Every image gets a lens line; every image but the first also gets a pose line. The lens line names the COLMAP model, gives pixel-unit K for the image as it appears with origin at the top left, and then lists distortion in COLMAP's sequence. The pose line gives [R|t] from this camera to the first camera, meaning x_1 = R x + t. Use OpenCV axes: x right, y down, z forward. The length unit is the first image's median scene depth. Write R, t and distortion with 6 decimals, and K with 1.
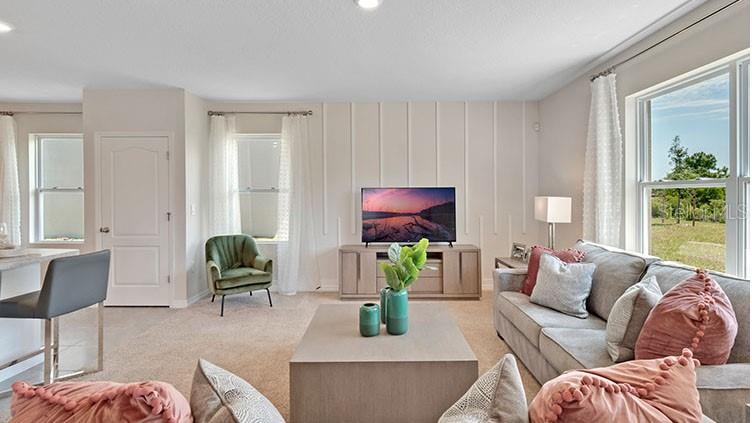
lens RADIAL K [[356.1, 0, 384.1], [0, 356.1, 194.6], [0, 0, 1]] dist [0.005127, -0.002610]
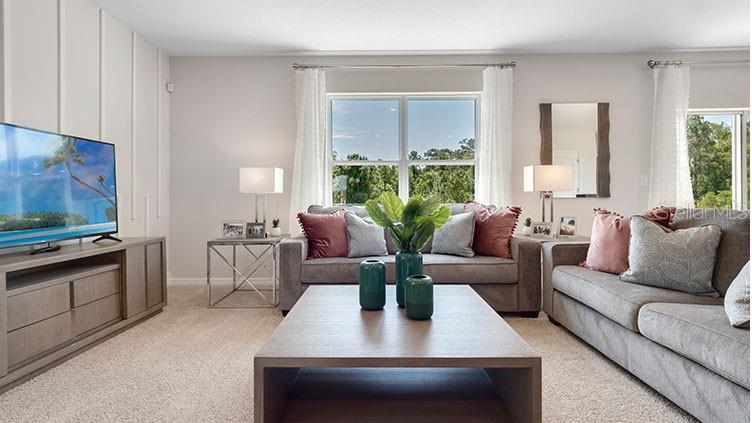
lens RADIAL K [[357.1, 0, 373.3], [0, 357.1, 201.2], [0, 0, 1]] dist [0.039882, -0.000304]
pose [[0.011581, 0.002433, 0.999930, -0.444518], [-0.000242, 0.999997, -0.002430, 0.086201], [-0.999933, -0.000213, 0.011581, 0.596147]]
